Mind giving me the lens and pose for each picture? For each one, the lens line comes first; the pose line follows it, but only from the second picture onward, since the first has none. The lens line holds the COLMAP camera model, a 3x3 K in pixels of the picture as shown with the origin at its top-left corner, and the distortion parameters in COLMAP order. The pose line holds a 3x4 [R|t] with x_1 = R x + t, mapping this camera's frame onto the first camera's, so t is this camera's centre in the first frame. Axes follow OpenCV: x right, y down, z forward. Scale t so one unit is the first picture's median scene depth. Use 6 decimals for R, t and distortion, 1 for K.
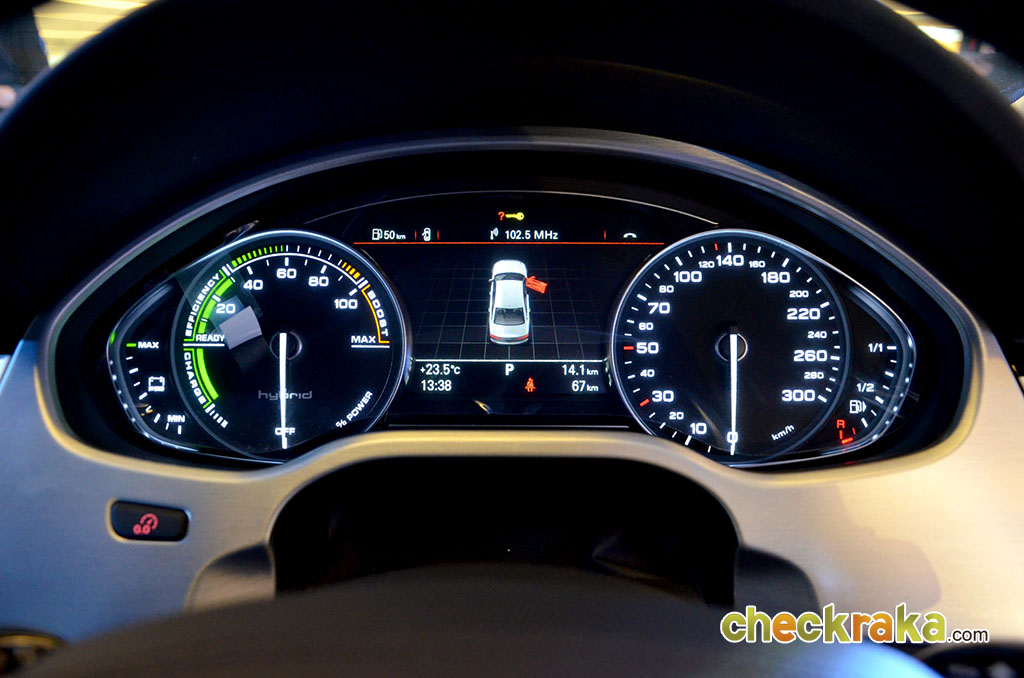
lens RADIAL K [[855.9, 0, 512.0], [0, 855.9, 339.0], [0, 0, 1]] dist [-0.123492, 0.001124]
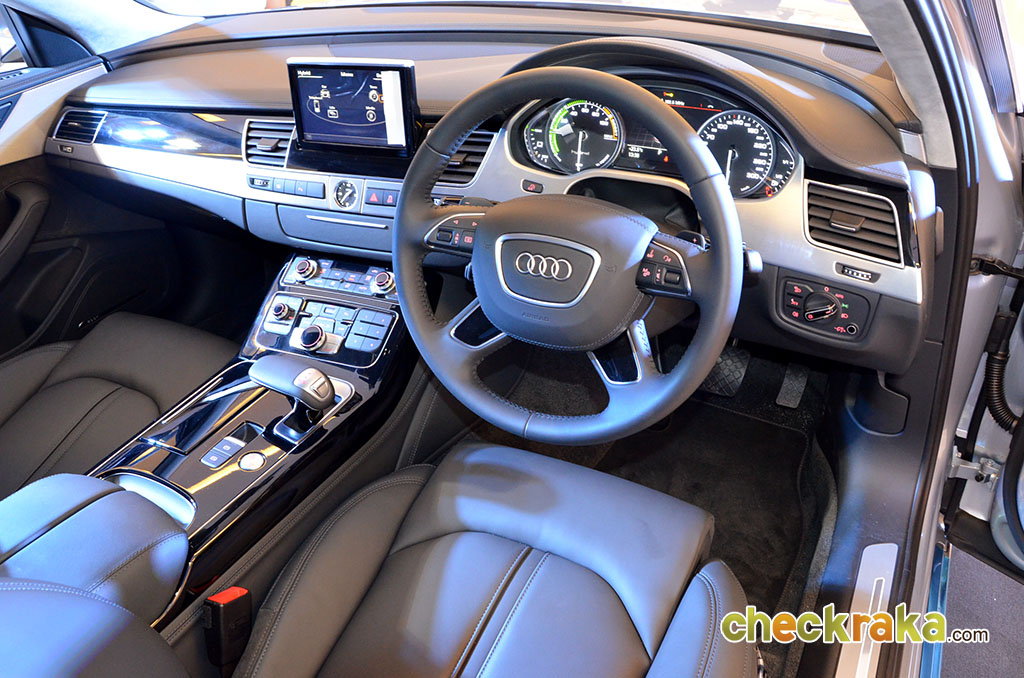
lens RADIAL K [[765.1, 0, 514.3], [0, 765.1, 355.2], [0, 0, 1]] dist [-0.176428, 0.119059]
pose [[0.892548, 0.213986, -0.396949, 0.716093], [-0.067178, 0.933516, 0.352187, -0.184853], [0.445921, -0.287678, 0.847582, -1.522688]]
